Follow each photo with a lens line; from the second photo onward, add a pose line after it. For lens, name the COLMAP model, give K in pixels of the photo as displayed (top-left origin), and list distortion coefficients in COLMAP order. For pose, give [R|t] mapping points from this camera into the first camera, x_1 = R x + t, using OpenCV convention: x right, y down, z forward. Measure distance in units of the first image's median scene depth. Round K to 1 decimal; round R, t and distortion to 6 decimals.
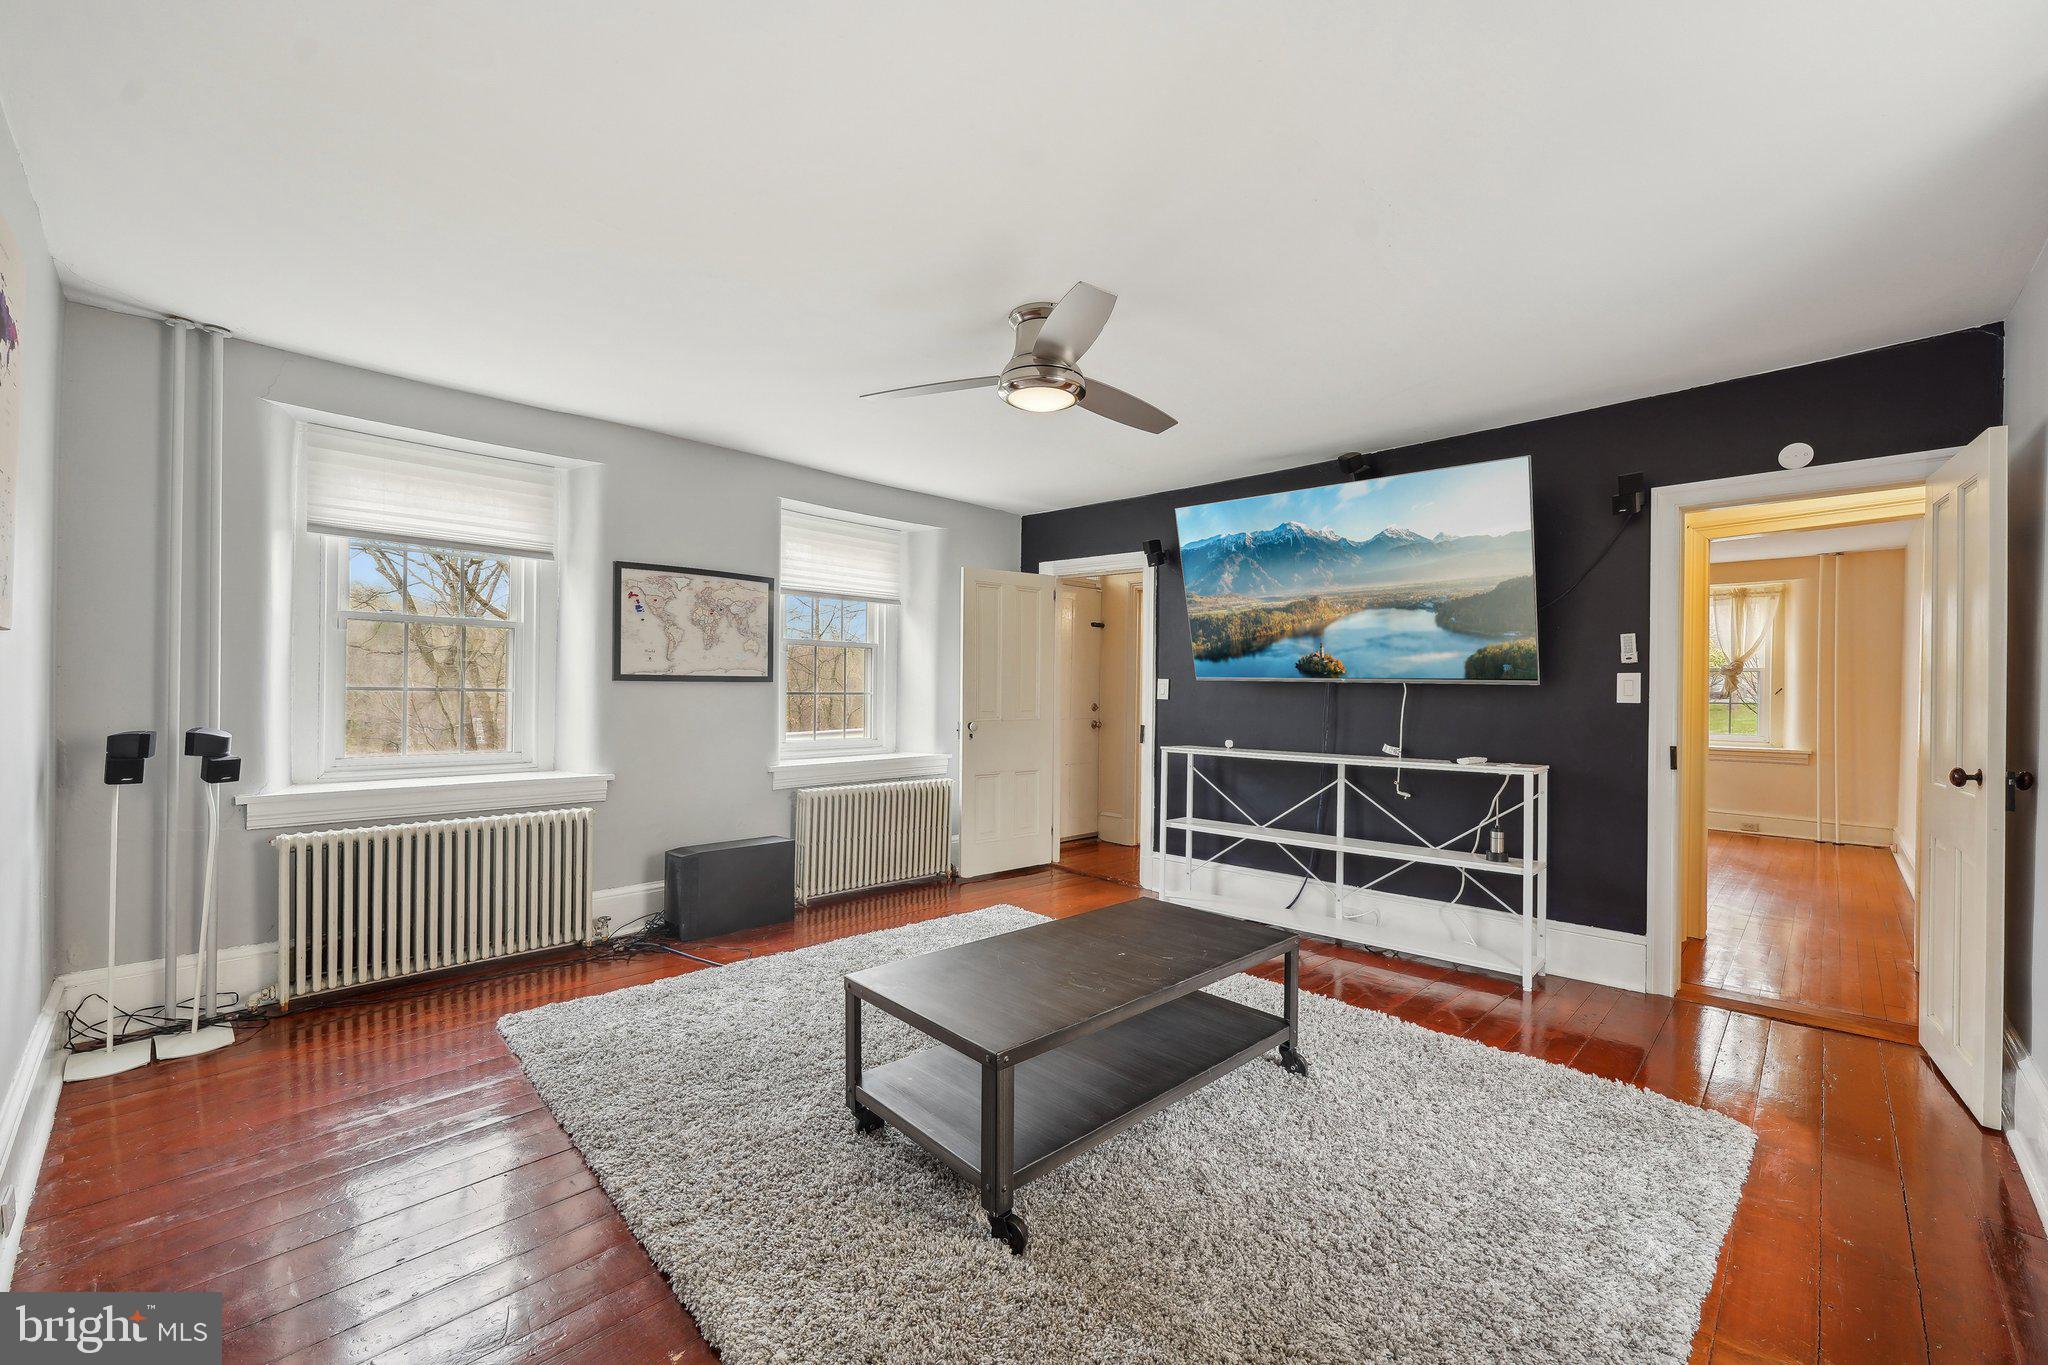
lens RADIAL K [[834.3, 0, 1024.4], [0, 834.3, 693.8], [0, 0, 1]] dist [-0.002824, -0.000442]
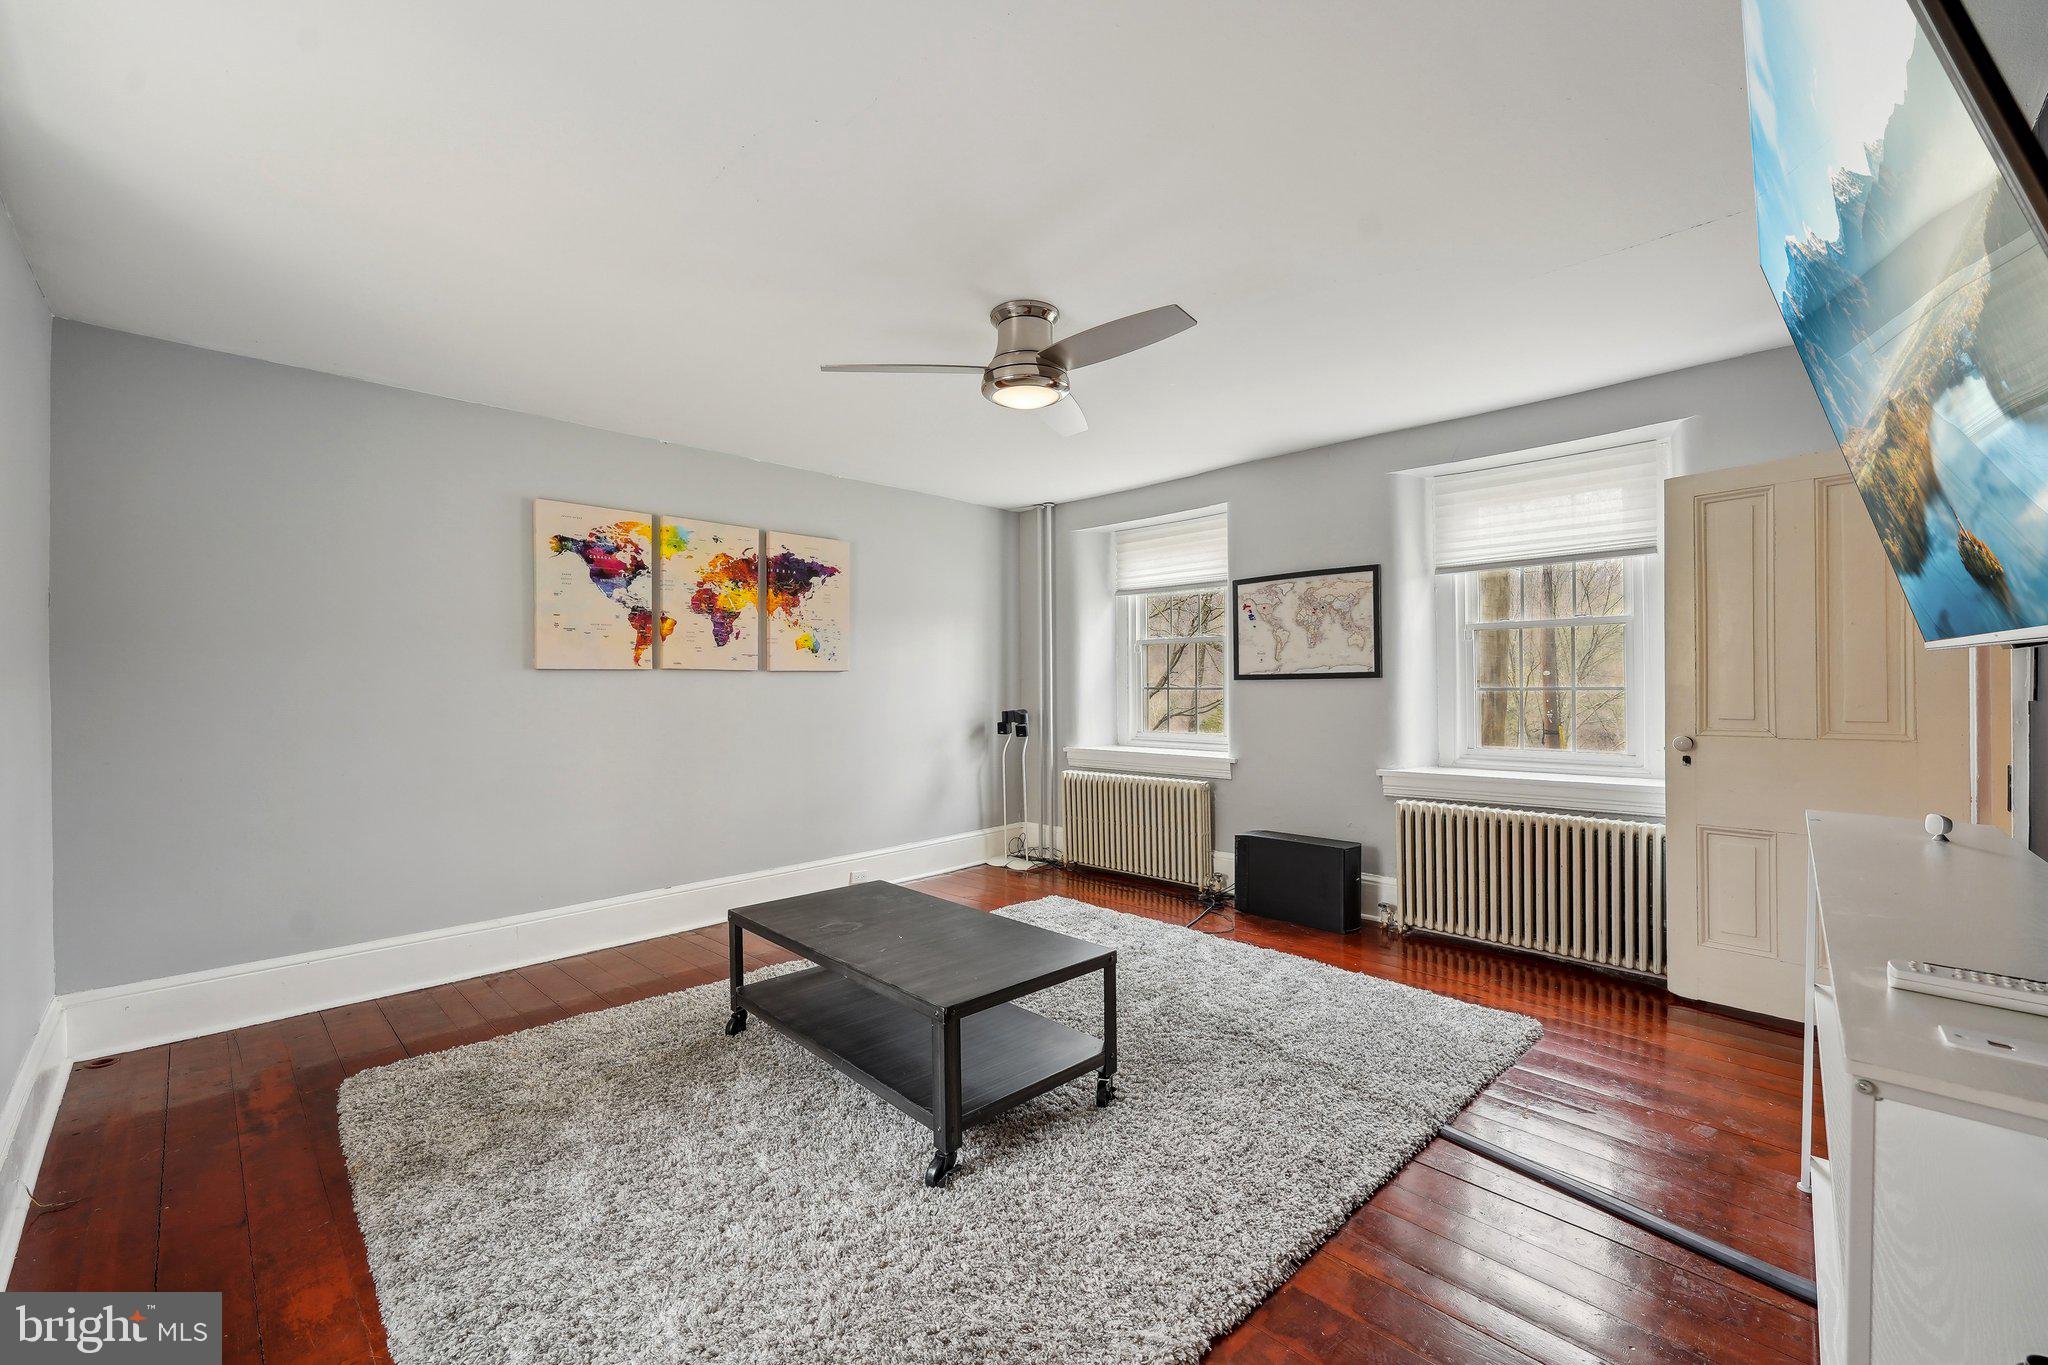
lens RADIAL K [[834.3, 0, 1024.4], [0, 834.3, 693.8], [0, 0, 1]] dist [-0.002824, -0.000442]
pose [[-0.021213, -0.002845, -0.999771, 0.704291], [0.001206, 0.999995, -0.002872, 0.006706], [0.999774, -0.001266, -0.021210, 0.713557]]
